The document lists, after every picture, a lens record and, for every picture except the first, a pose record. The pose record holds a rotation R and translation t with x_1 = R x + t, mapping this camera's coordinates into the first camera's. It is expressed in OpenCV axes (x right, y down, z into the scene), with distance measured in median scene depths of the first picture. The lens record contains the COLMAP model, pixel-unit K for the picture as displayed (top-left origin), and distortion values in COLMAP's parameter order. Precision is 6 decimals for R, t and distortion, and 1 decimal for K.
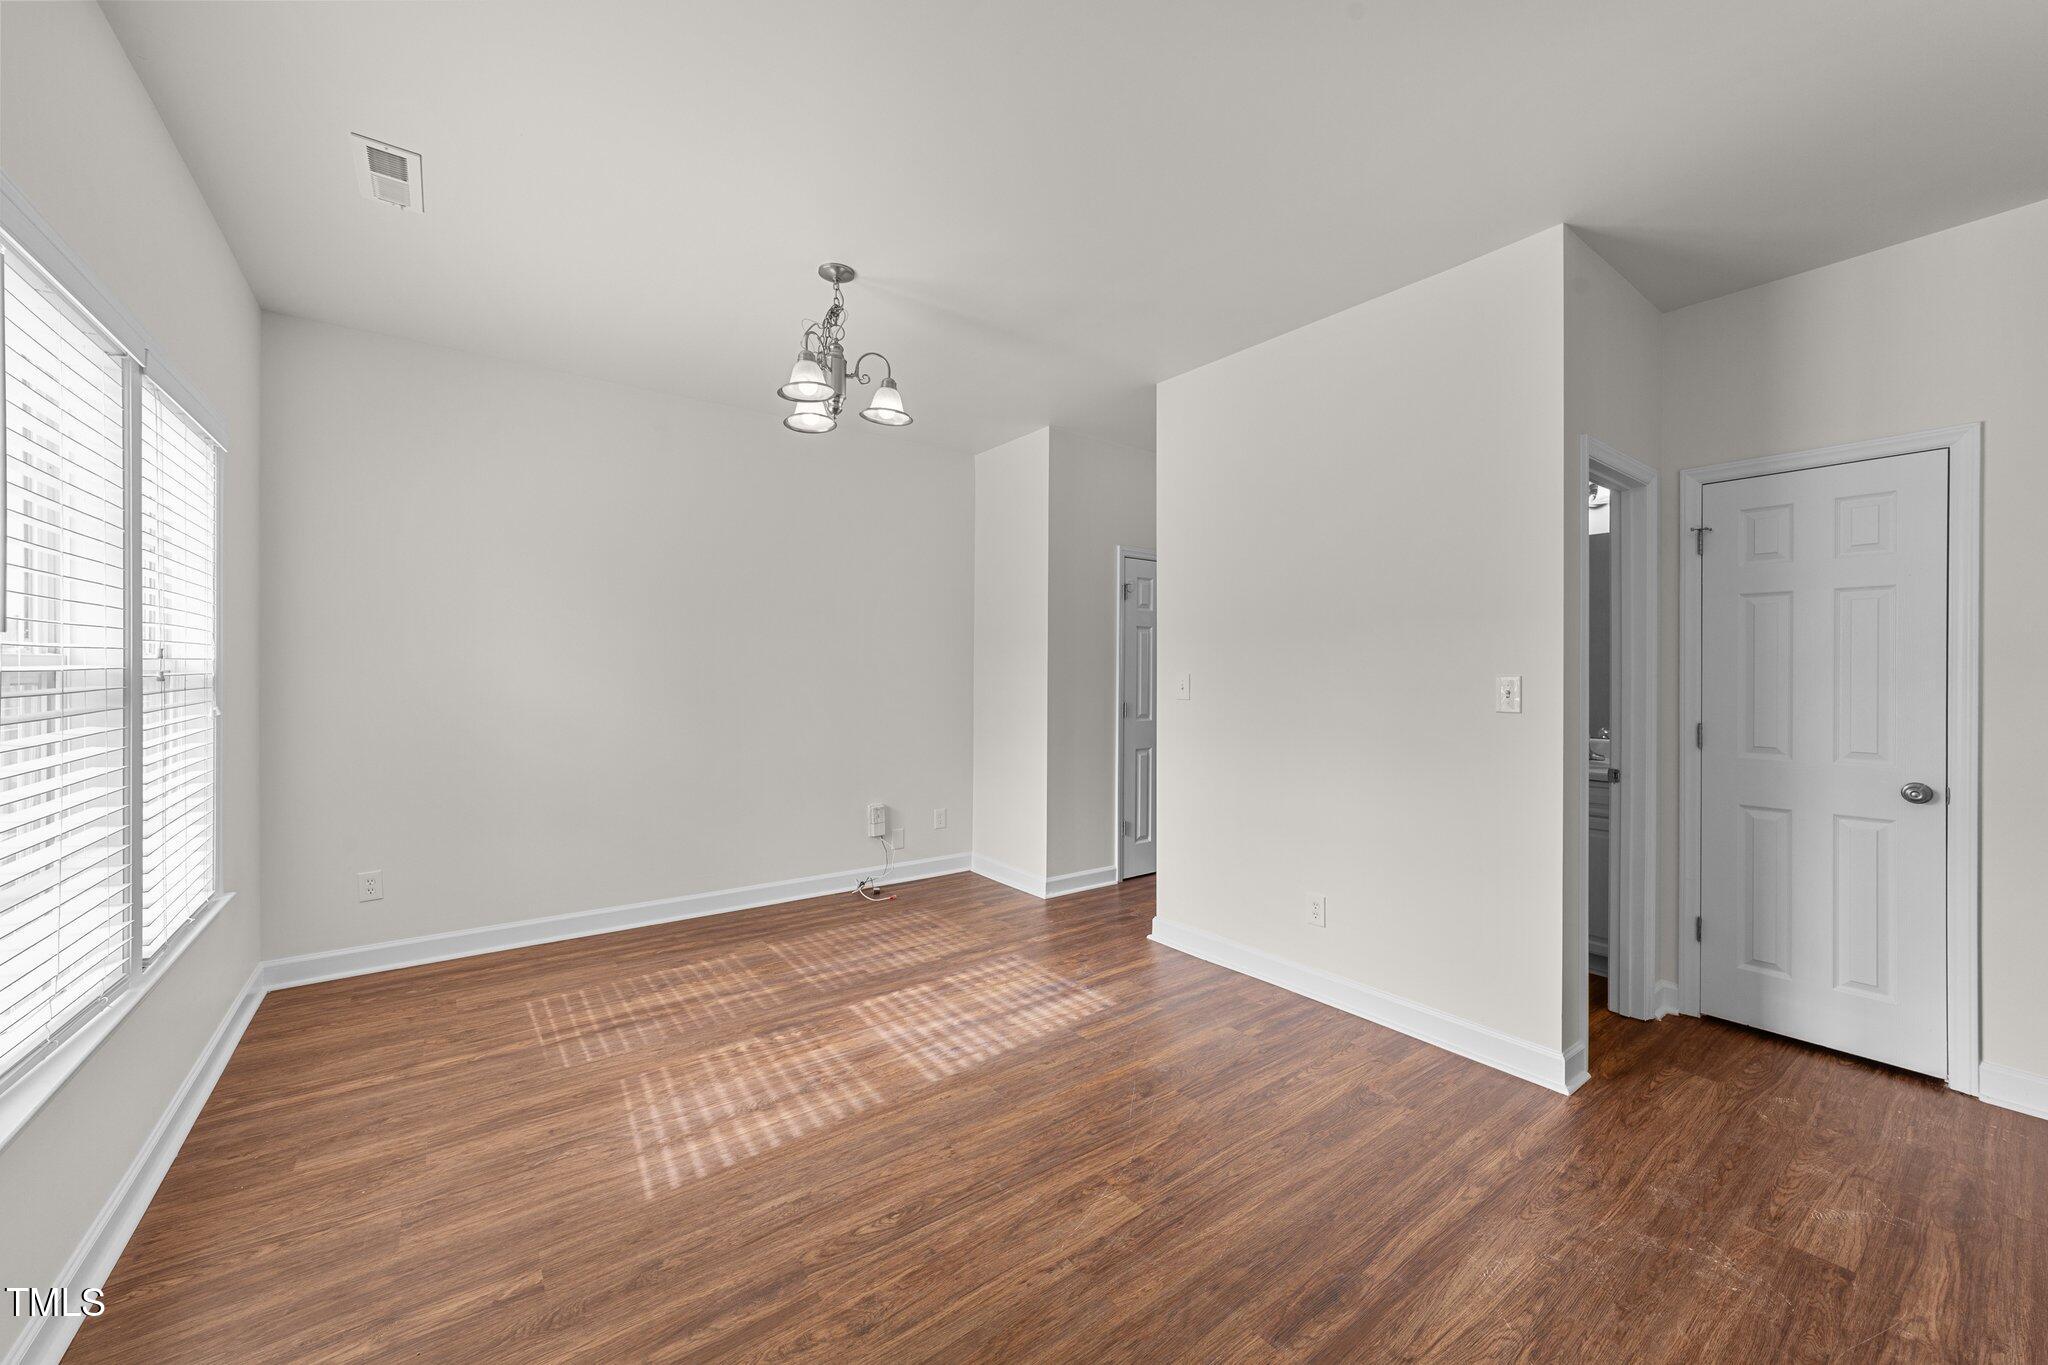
lens RADIAL K [[782.9, 0, 1027.8], [0, 782.9, 677.2], [0, 0, 1]] dist [-0.021235, 0.009837]
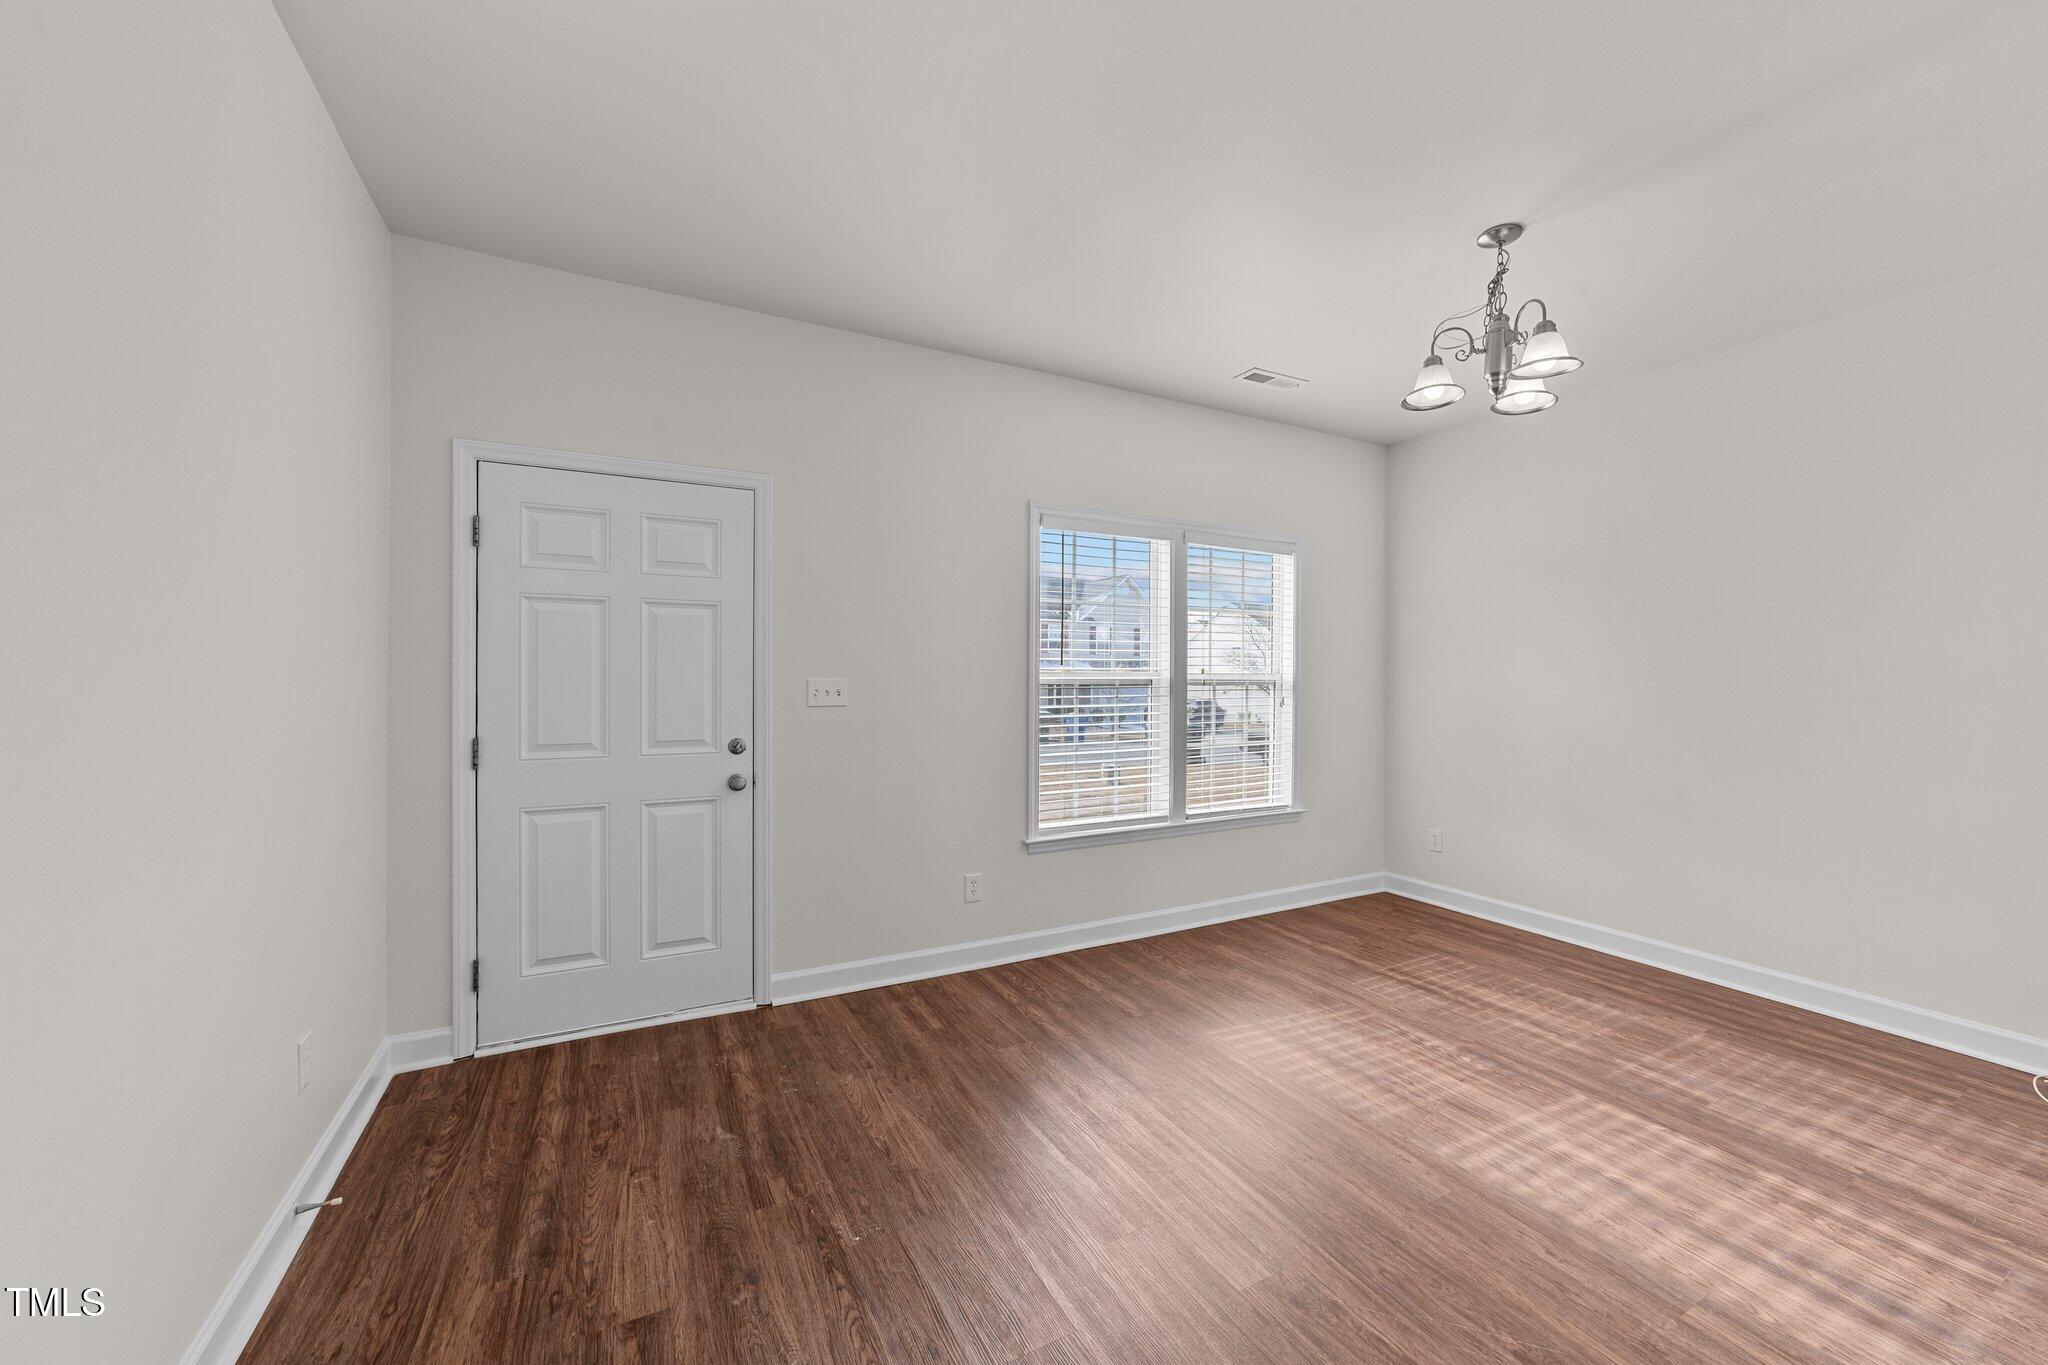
lens RADIAL K [[782.9, 0, 1027.8], [0, 782.9, 677.2], [0, 0, 1]] dist [-0.021235, 0.009837]
pose [[-0.153895, -0.004423, -0.988077, 0.684093], [-0.012199, 0.999922, -0.002576, -0.002117], [0.988012, 0.011657, -0.153937, 0.575420]]
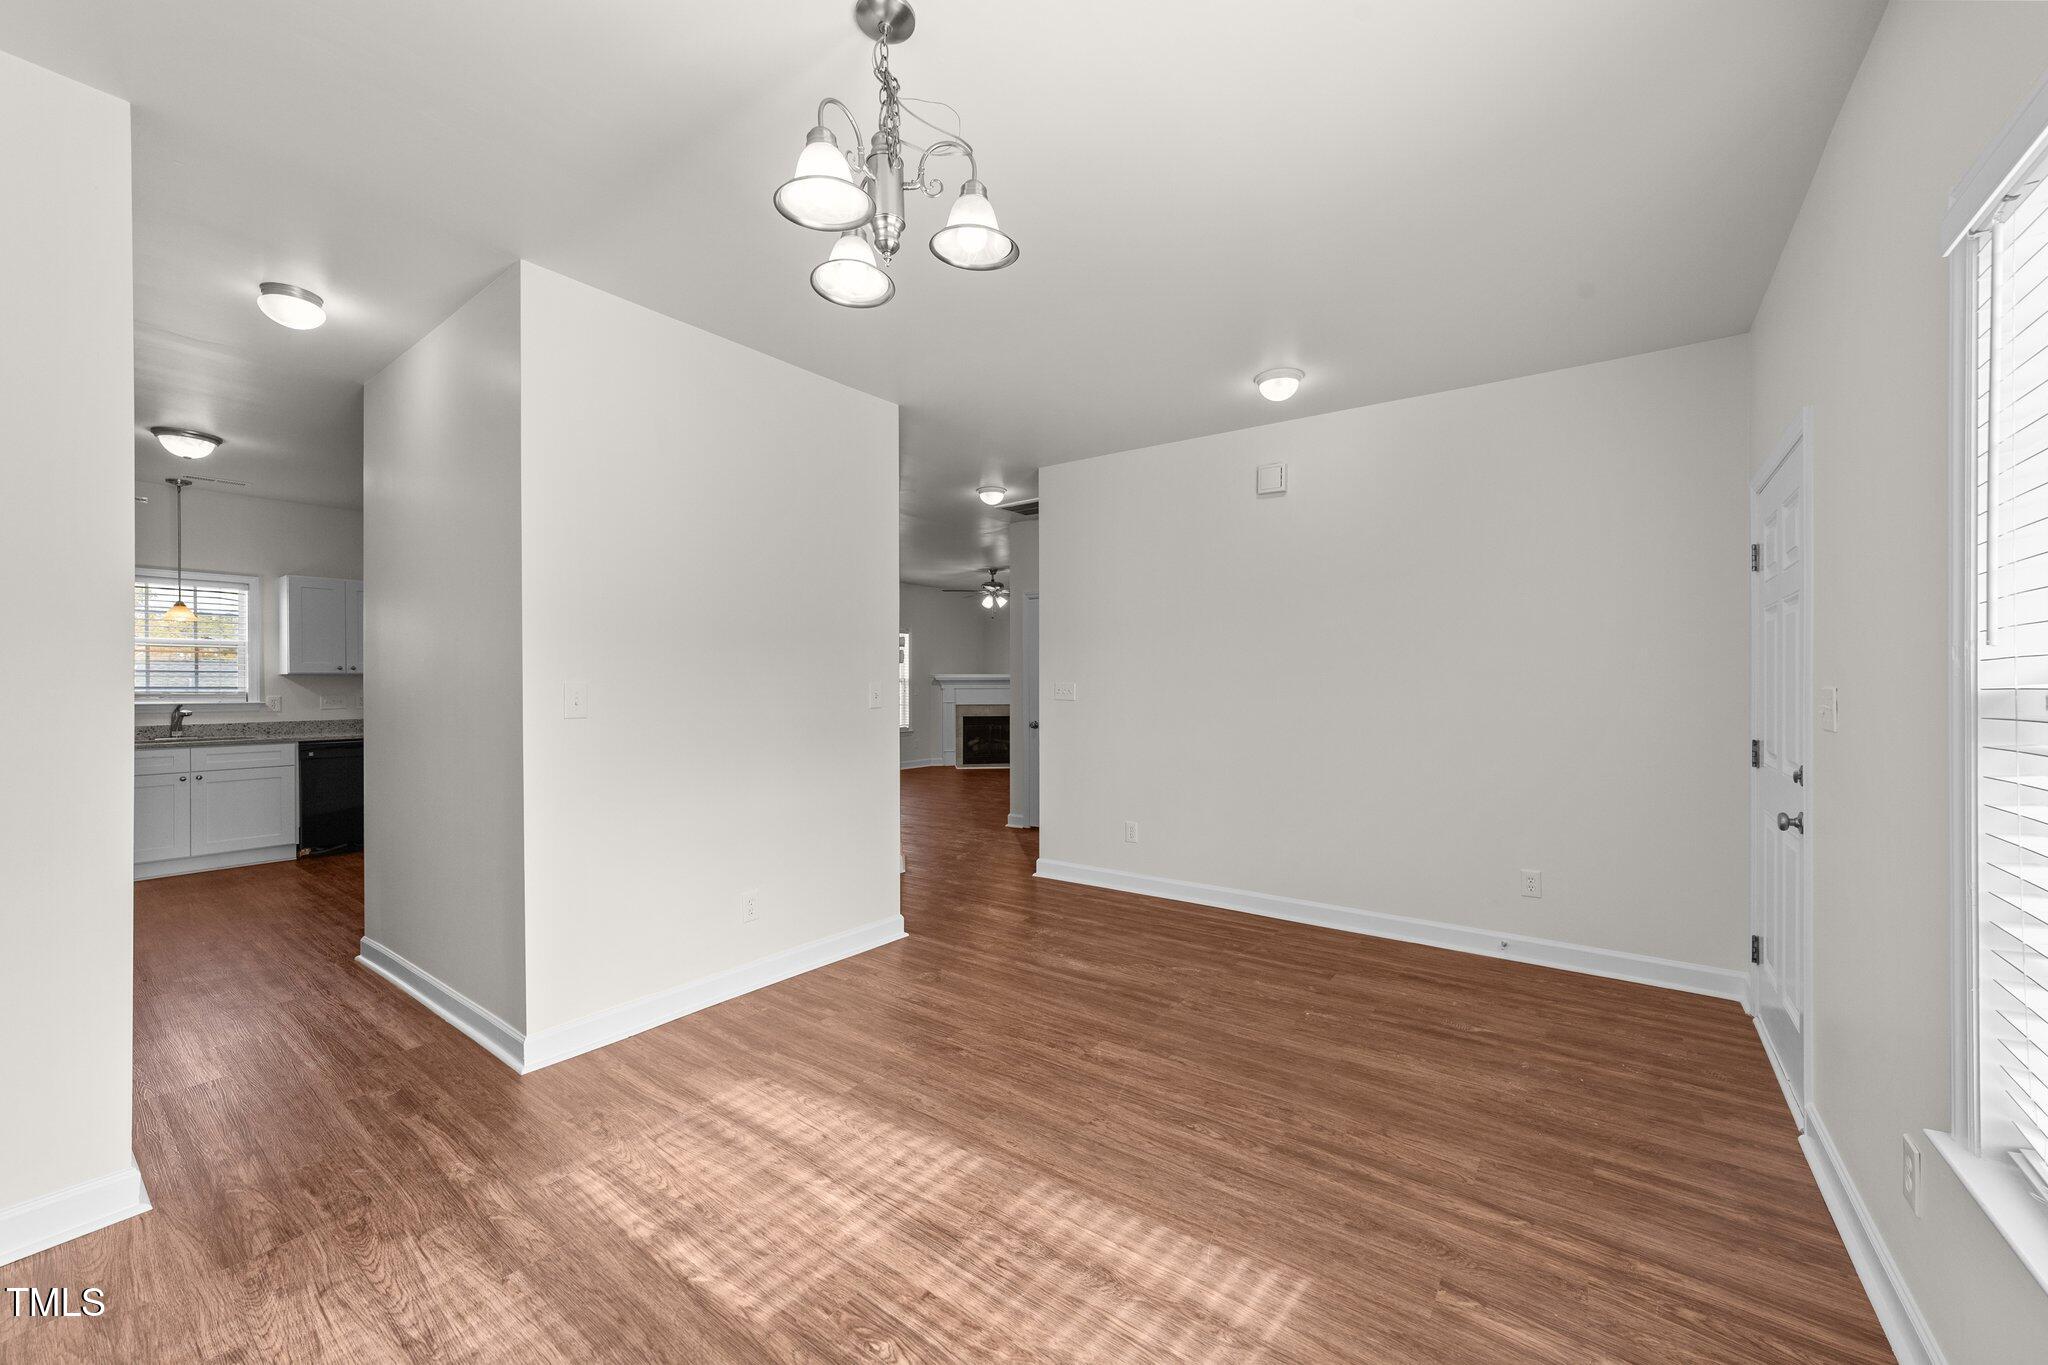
lens RADIAL K [[782.9, 0, 1027.8], [0, 782.9, 677.2], [0, 0, 1]] dist [-0.021235, 0.009837]
pose [[-0.285910, 0.002276, 0.958254, -0.814608], [0.004176, 0.999991, -0.001129, -0.011133], [-0.958247, 0.003679, -0.285917, 1.015635]]
